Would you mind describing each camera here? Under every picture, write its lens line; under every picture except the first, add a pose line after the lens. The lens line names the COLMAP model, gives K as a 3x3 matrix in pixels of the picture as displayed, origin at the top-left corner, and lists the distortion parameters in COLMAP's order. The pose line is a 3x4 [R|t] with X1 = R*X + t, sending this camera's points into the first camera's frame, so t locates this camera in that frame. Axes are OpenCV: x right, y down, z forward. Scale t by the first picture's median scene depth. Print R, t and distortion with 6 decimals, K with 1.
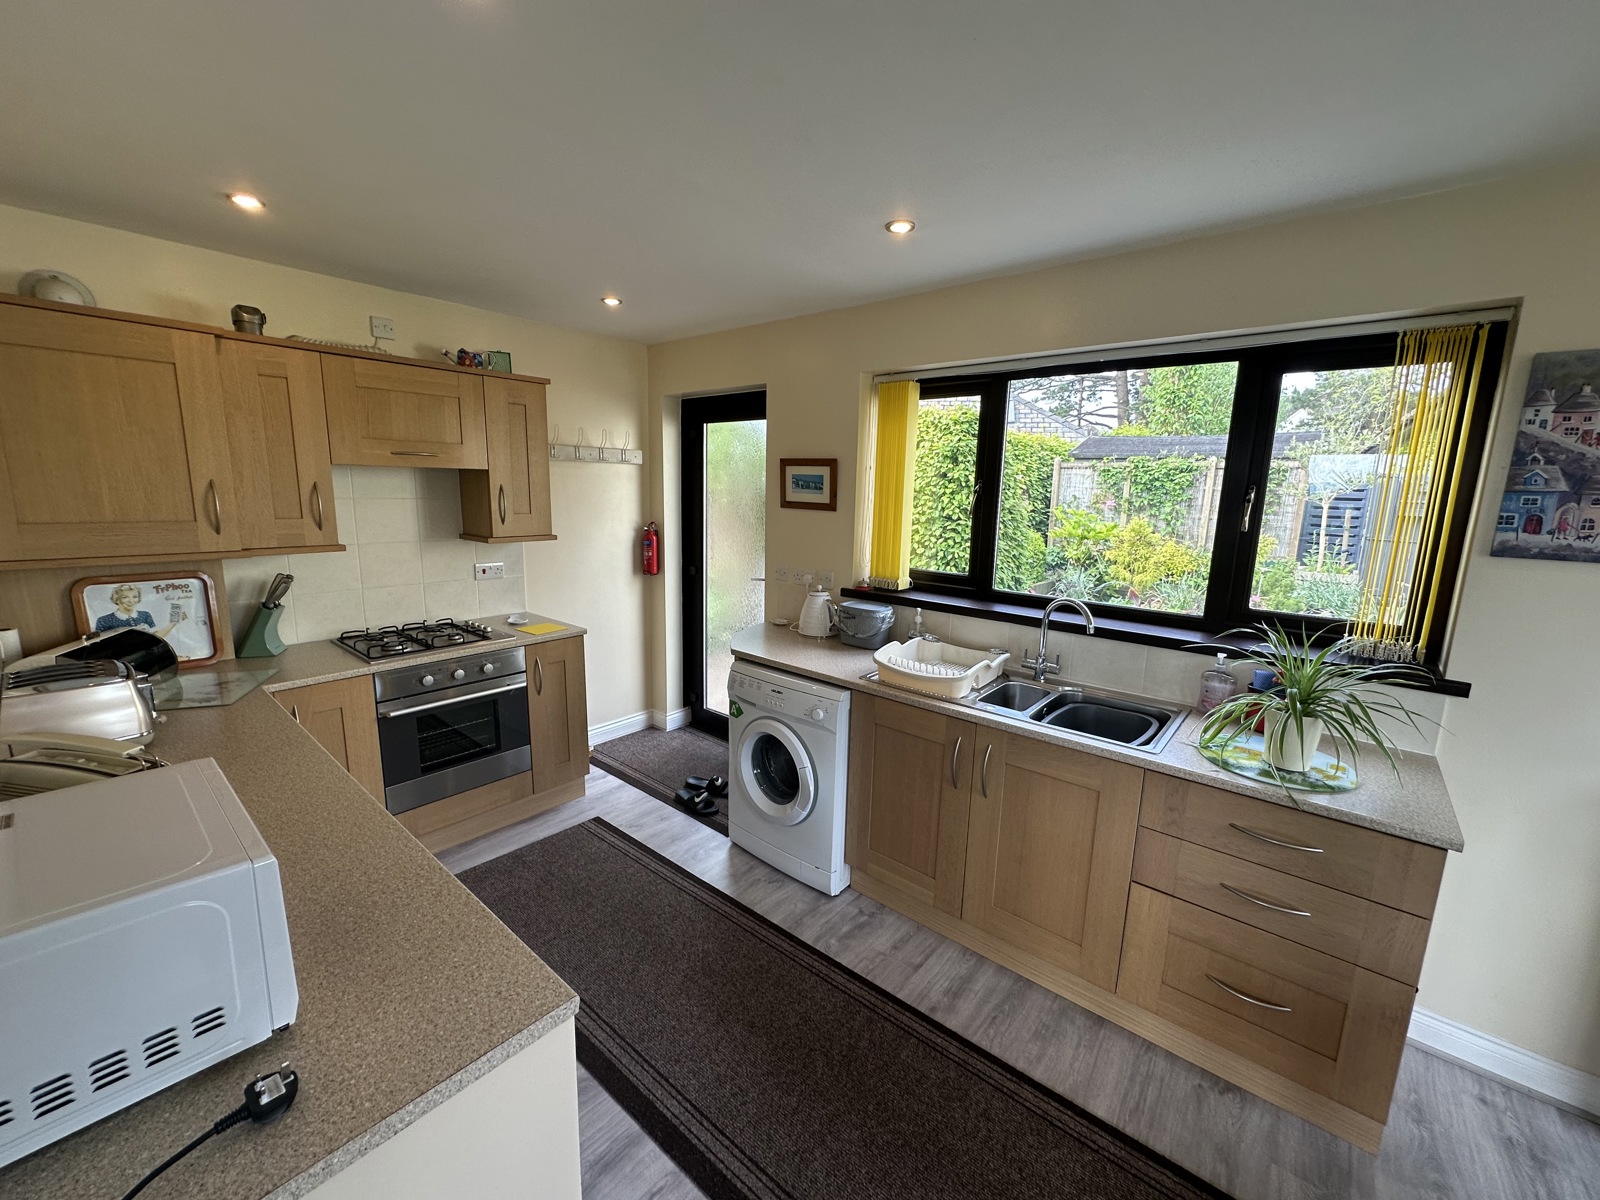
lens RADIAL K [[639.1, 0, 817.4], [0, 639.1, 595.3], [0, 0, 1]] dist [-0.002825, 0.000446]
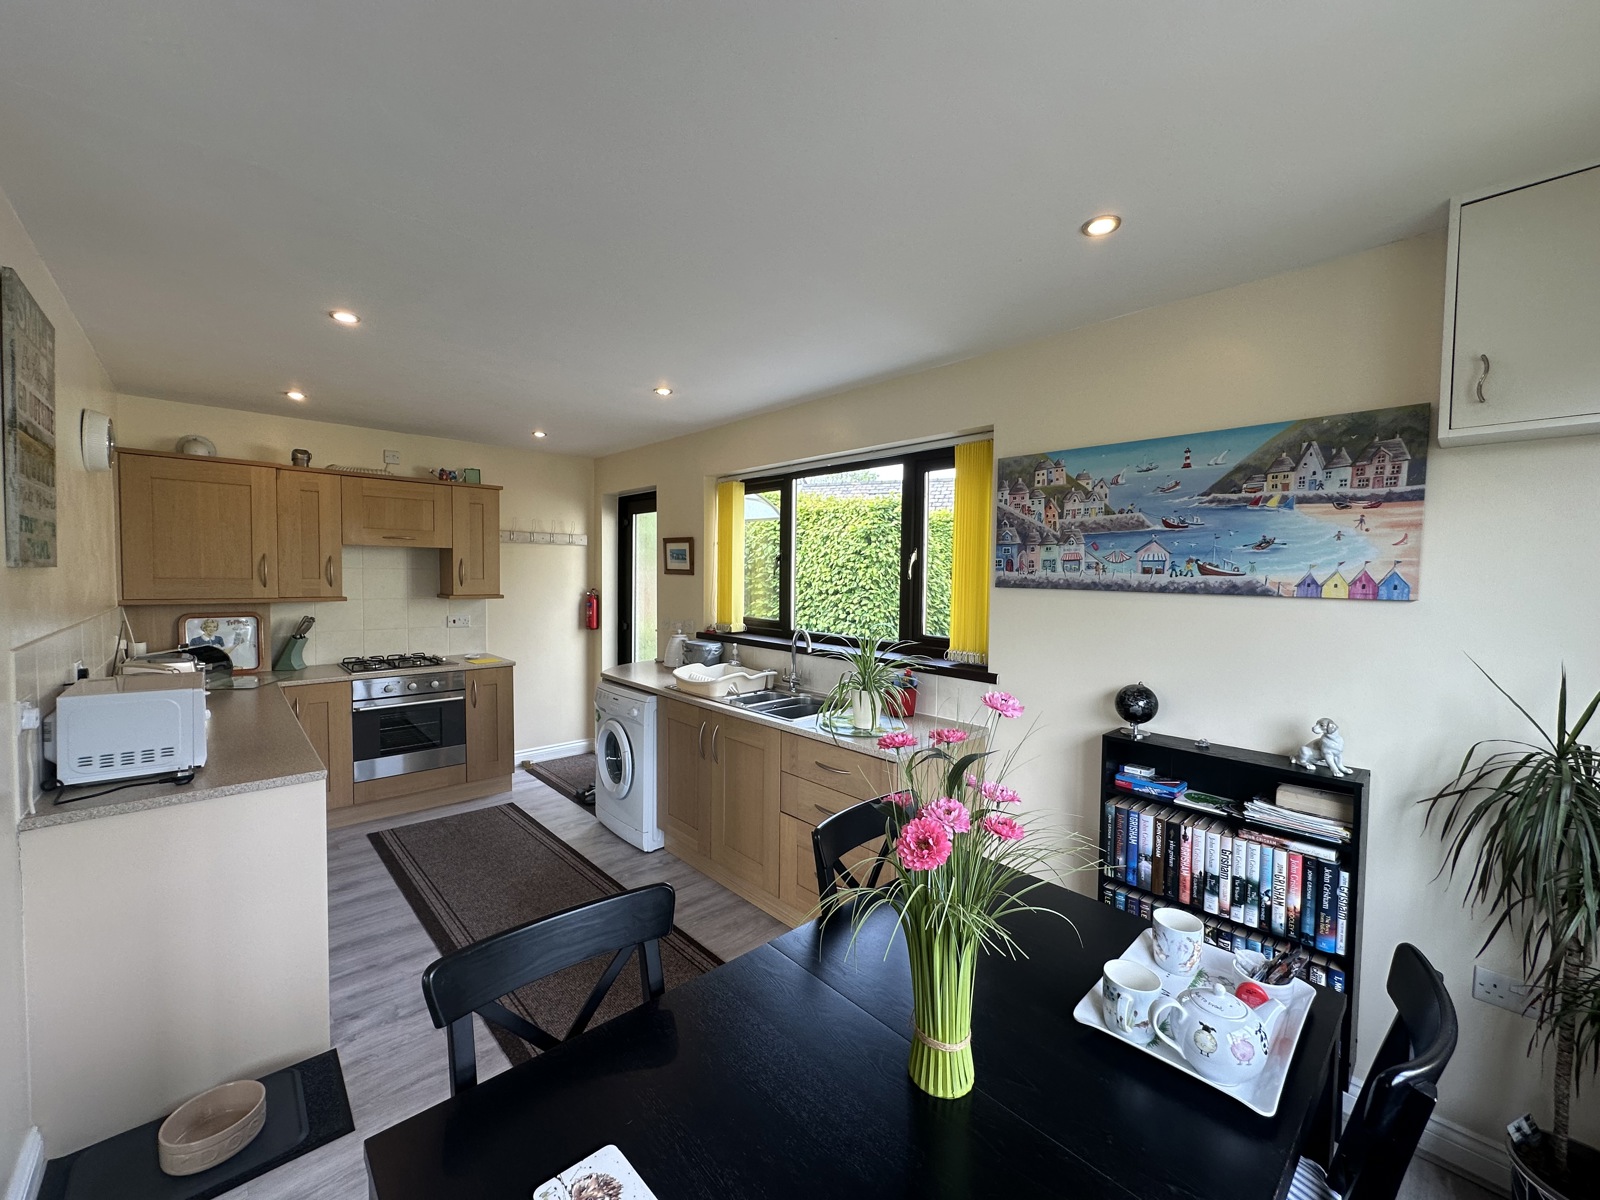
lens RADIAL K [[639.1, 0, 817.4], [0, 639.1, 595.3], [0, 0, 1]] dist [-0.002825, 0.000446]
pose [[0.993235, -0.007274, -0.115890, 0.499695], [-0.008513, 0.990789, -0.135151, 0.102581], [0.115806, 0.135223, 0.984024, -0.332652]]
